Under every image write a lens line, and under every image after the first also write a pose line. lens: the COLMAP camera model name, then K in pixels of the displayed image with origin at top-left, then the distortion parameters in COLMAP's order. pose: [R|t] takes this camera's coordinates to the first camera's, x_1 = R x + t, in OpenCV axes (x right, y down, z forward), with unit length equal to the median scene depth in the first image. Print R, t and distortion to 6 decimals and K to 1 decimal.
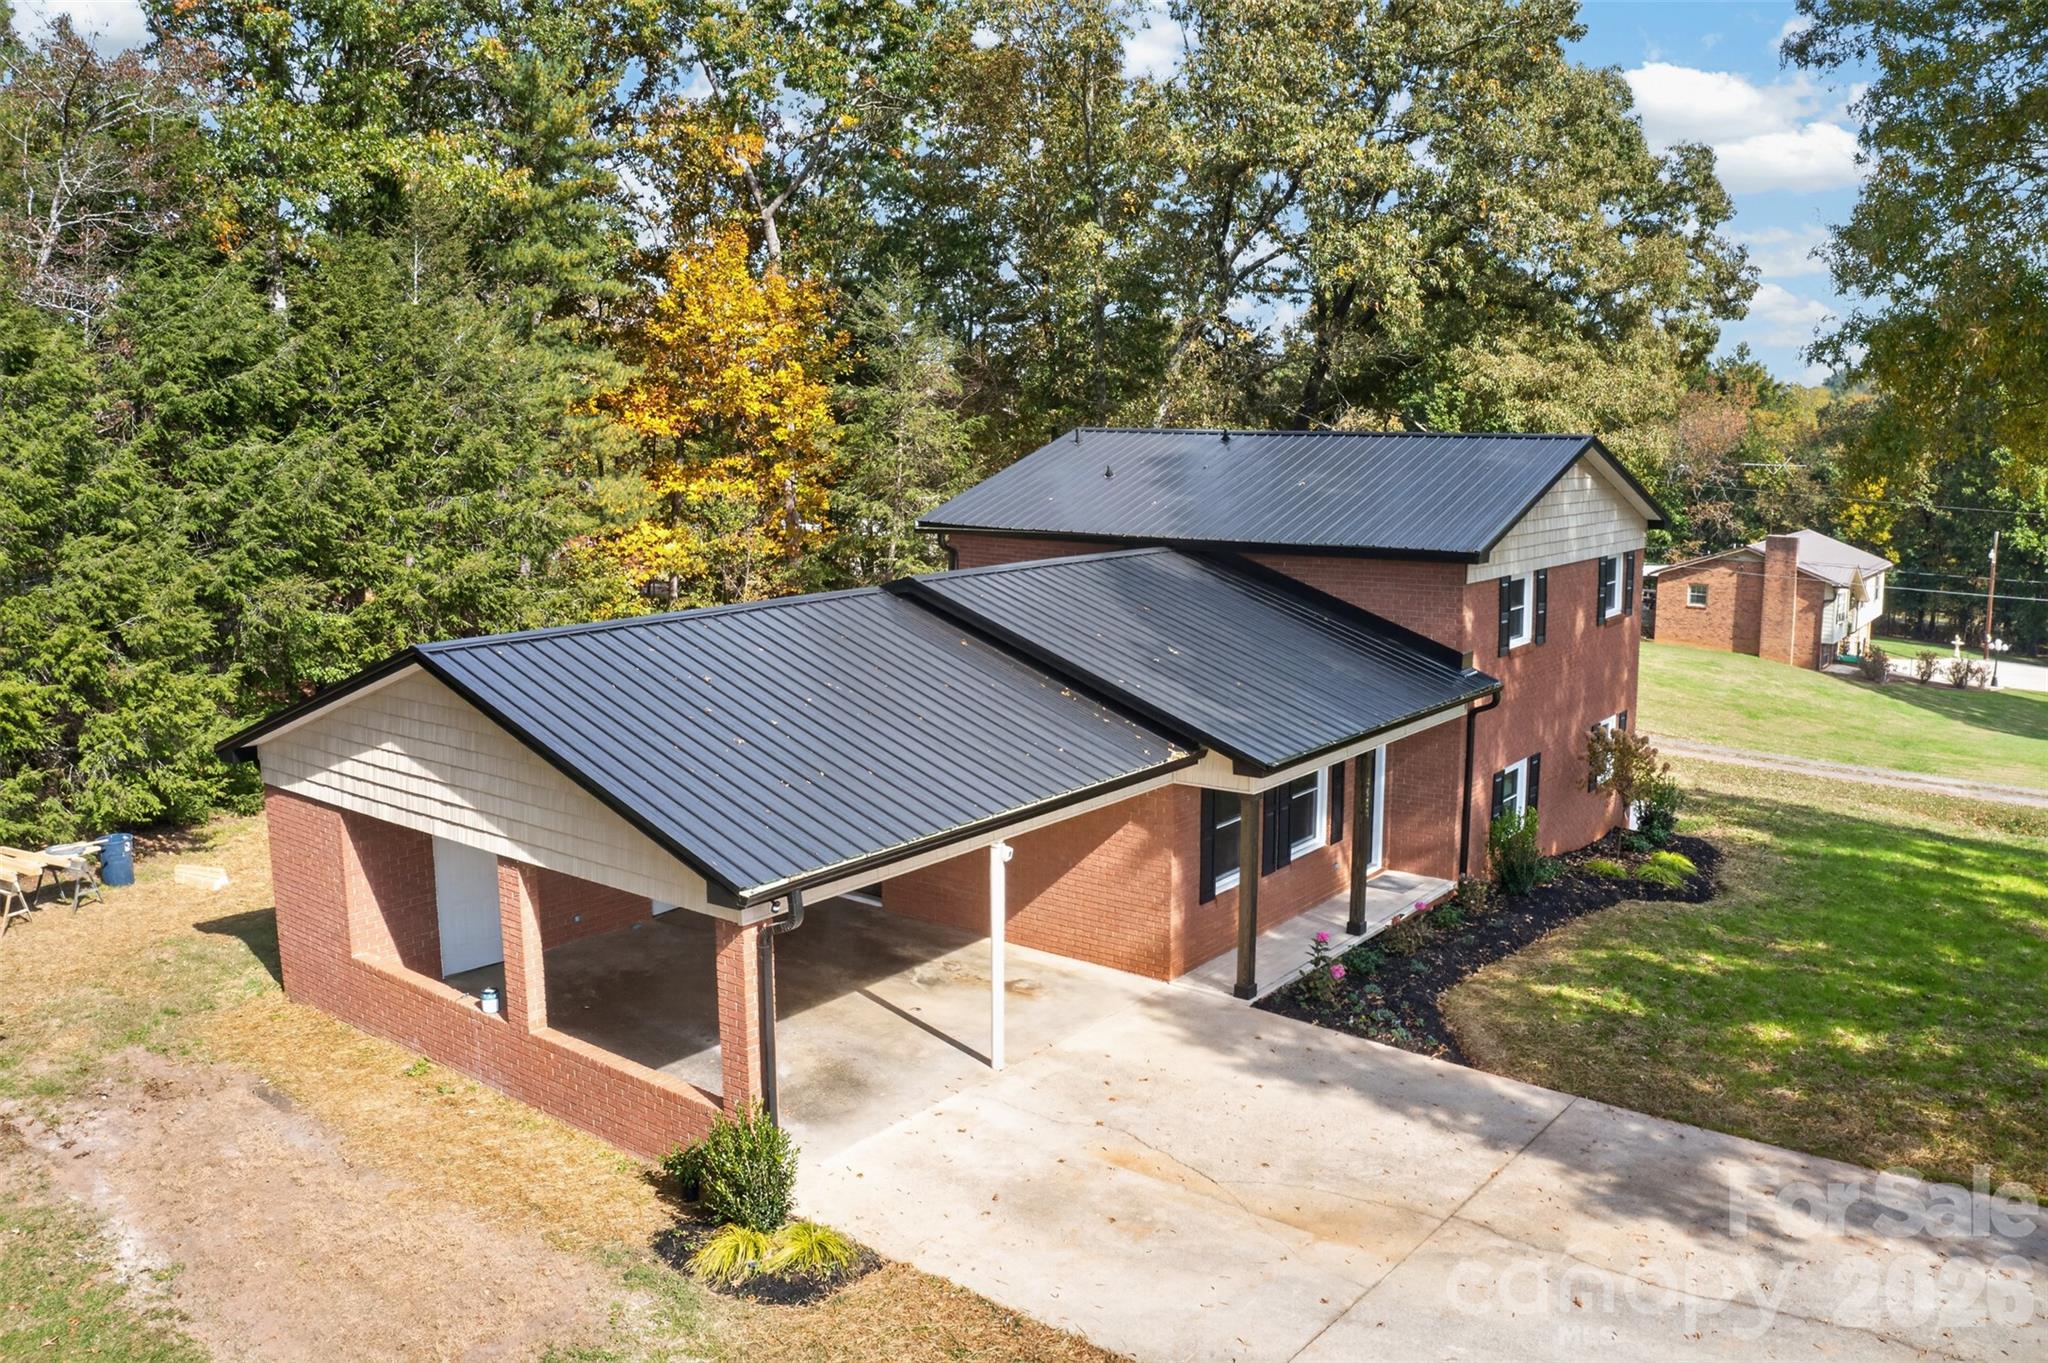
lens RADIAL K [[1580.5, 0, 1024.0], [0, 1580.5, 681.5], [0, 0, 1]] dist [-0.085529, -0.000101]
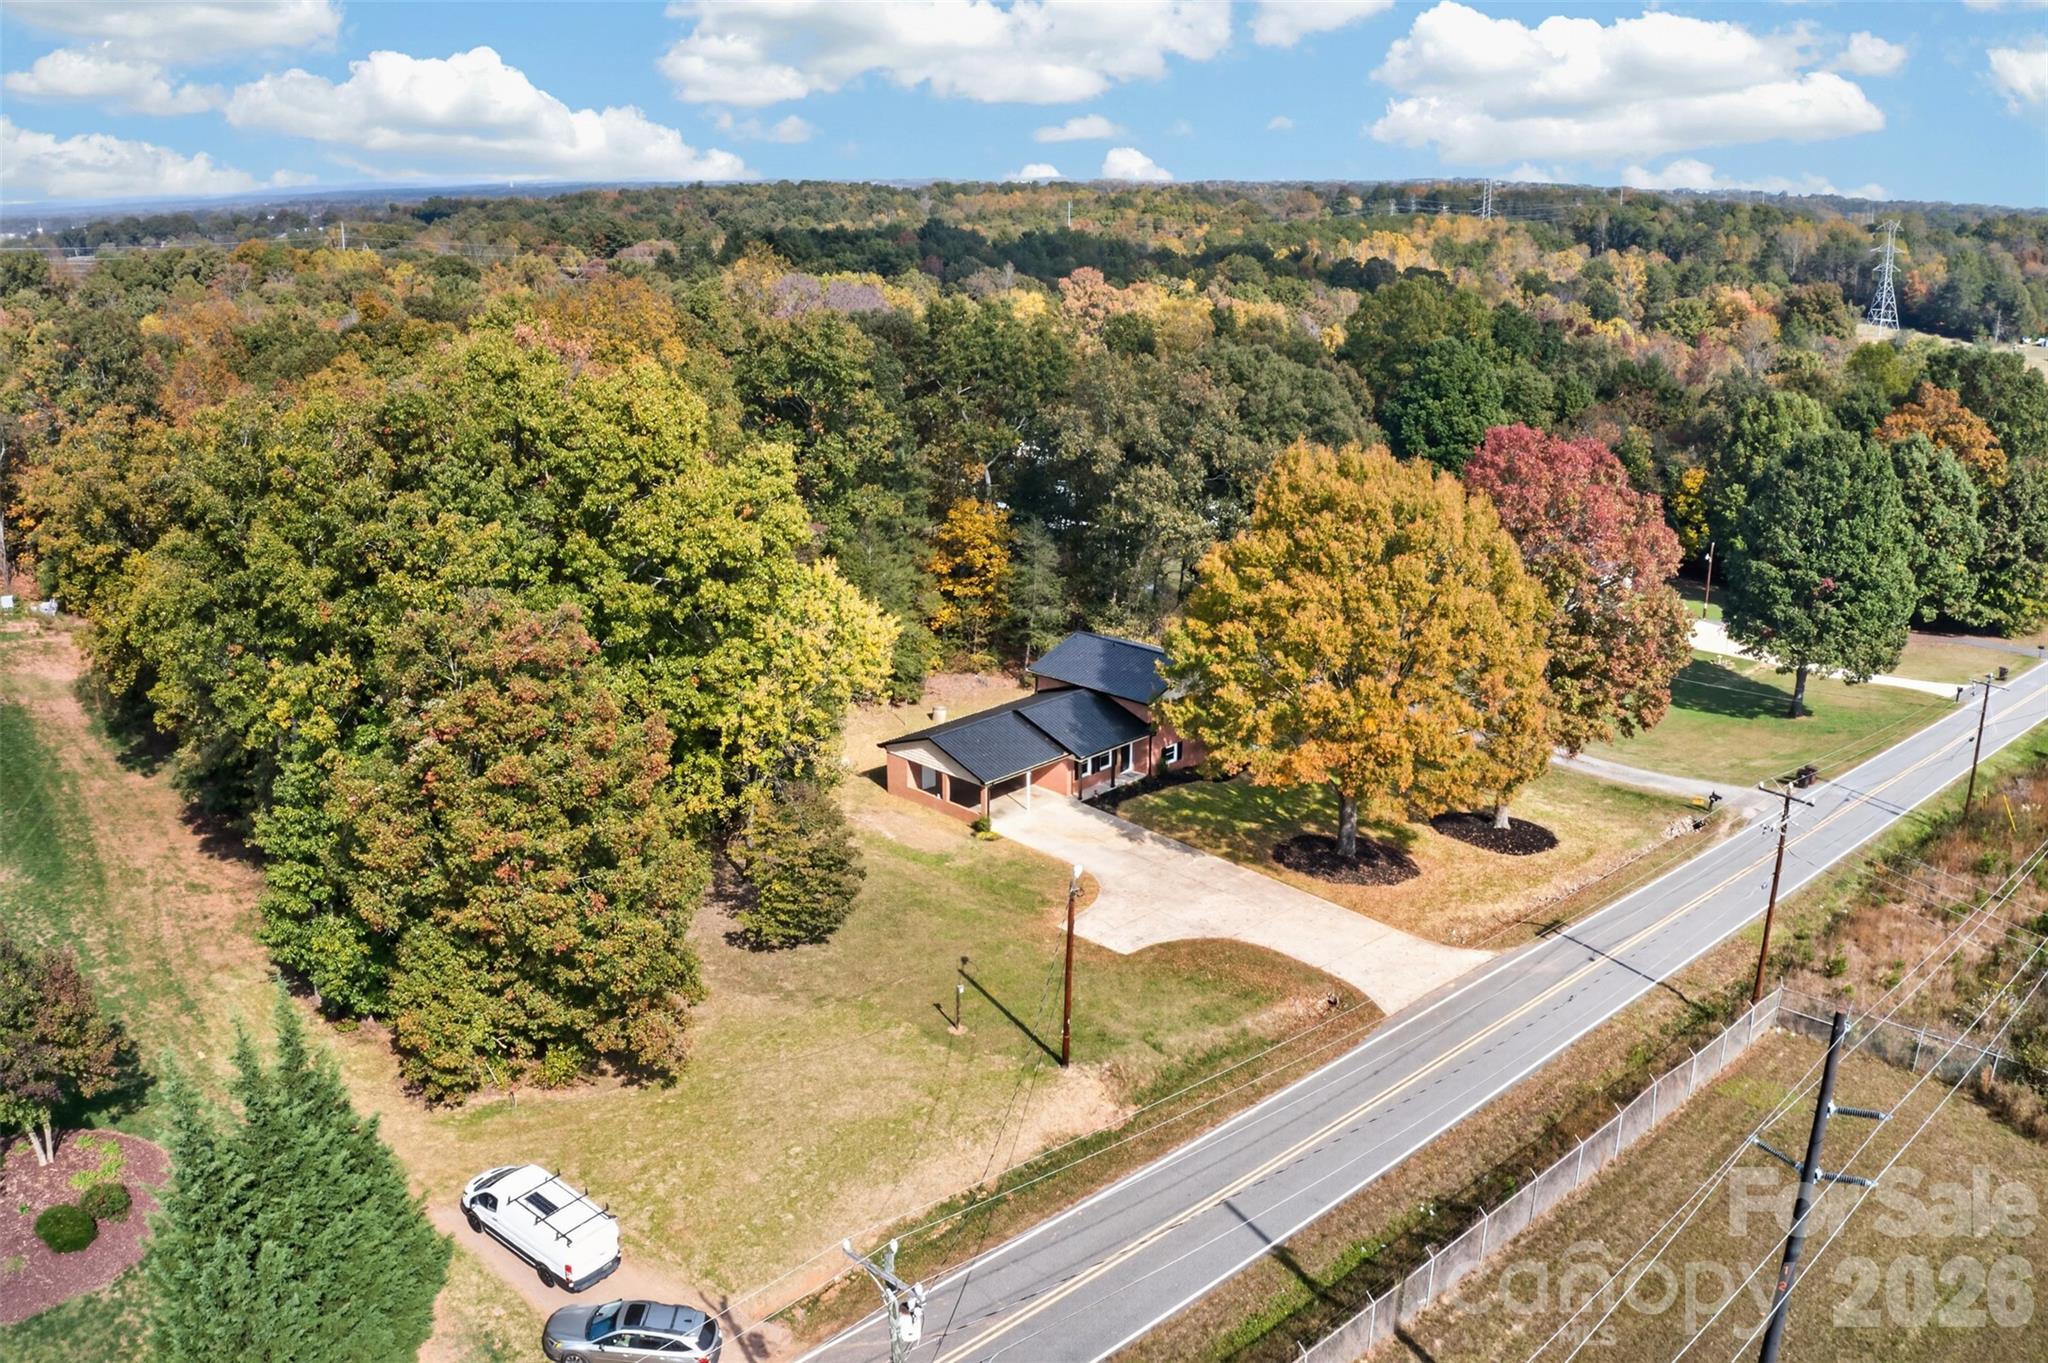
lens RADIAL K [[1580.5, 0, 1024.0], [0, 1580.5, 681.5], [0, 0, 1]] dist [-0.085529, -0.000101]
pose [[0.991746, 0.028280, -0.125057, 0.612504], [-0.010931, 0.990470, 0.137298, -0.916624], [0.127747, -0.134797, 0.982604, -4.165079]]
